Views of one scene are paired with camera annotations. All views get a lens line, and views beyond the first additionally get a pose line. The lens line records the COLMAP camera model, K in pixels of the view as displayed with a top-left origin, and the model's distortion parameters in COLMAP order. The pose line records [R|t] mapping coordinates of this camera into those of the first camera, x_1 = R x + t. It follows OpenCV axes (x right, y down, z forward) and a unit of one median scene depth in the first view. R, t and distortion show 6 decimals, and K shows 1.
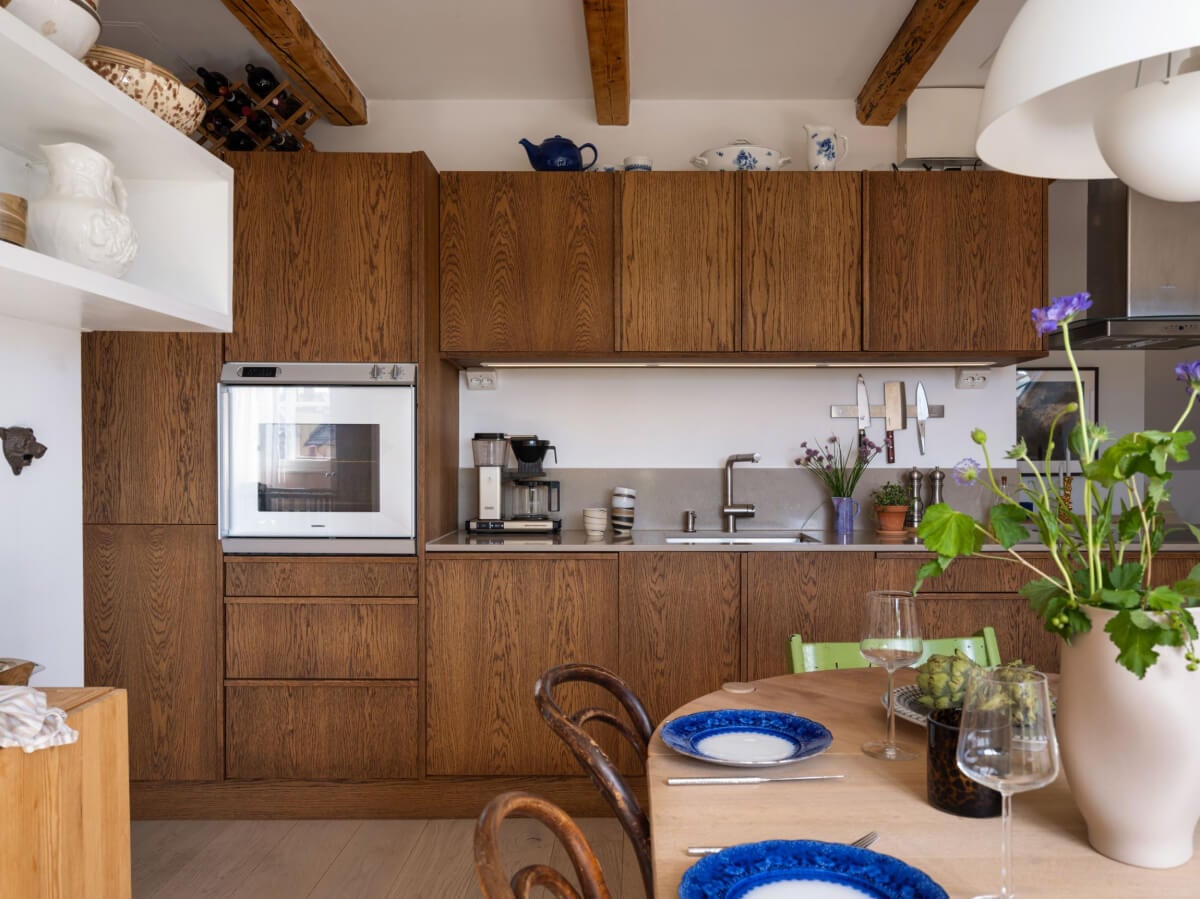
lens RADIAL K [[946.4, 0, 637.0], [0, 946.4, 462.6], [0, 0, 1]] dist [-0.000108, -0.000307]
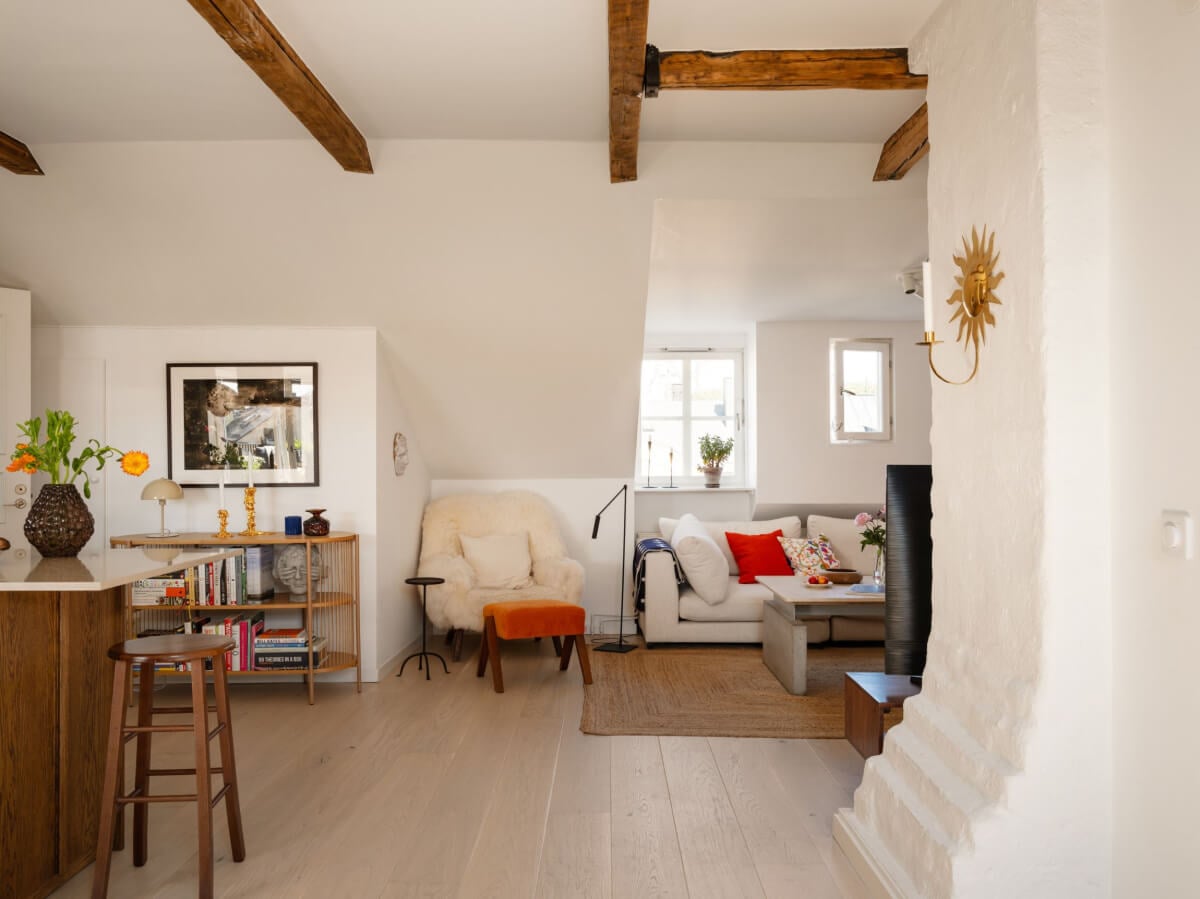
lens RADIAL K [[954.1, 0, 600.9], [0, 954.1, 455.9], [0, 0, 1]] dist [0.007082, -0.000345]
pose [[0.999990, -0.001419, 0.004160, 1.359029], [0.001474, 0.999912, -0.013151, -0.004457], [-0.004141, 0.013157, 0.999905, 0.215855]]
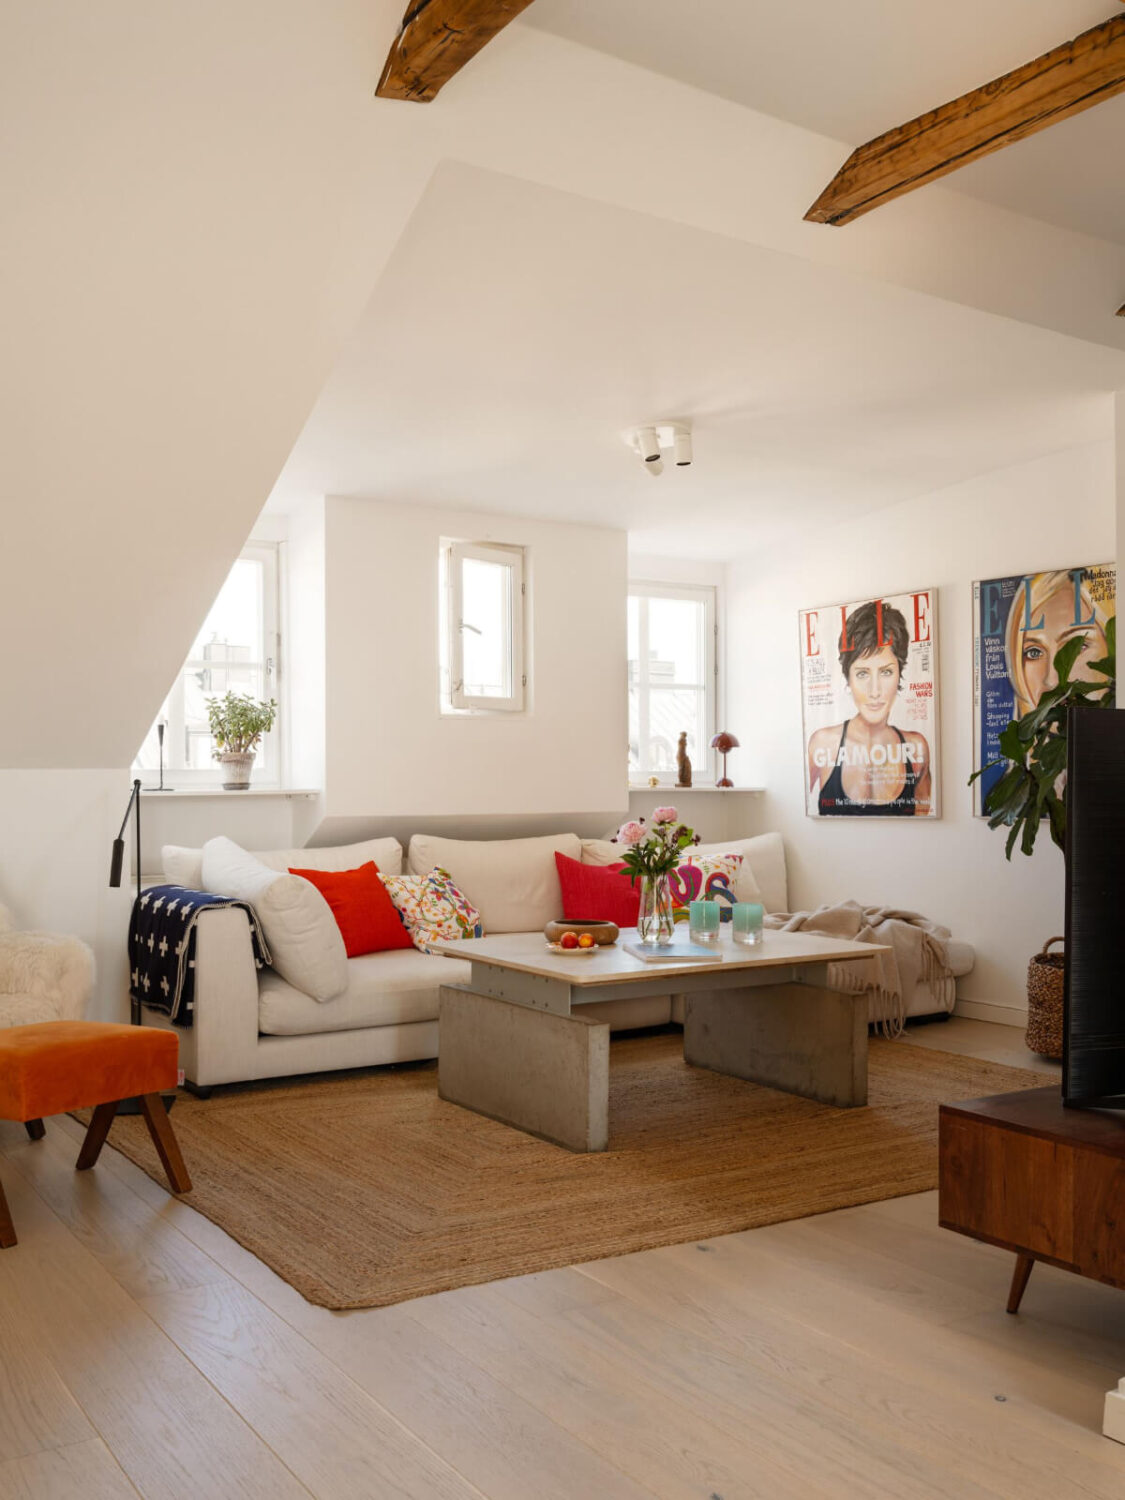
lens RADIAL K [[1385.1, 0, 564.2], [0, 1385.1, 791.1], [0, 0, 1]] dist [0.012678, 0.010833]
pose [[0.834278, -0.005346, 0.551318, 0.989217], [0.002512, 0.999979, 0.005897, 0.033742], [-0.551338, -0.003535, 0.834274, 0.739635]]
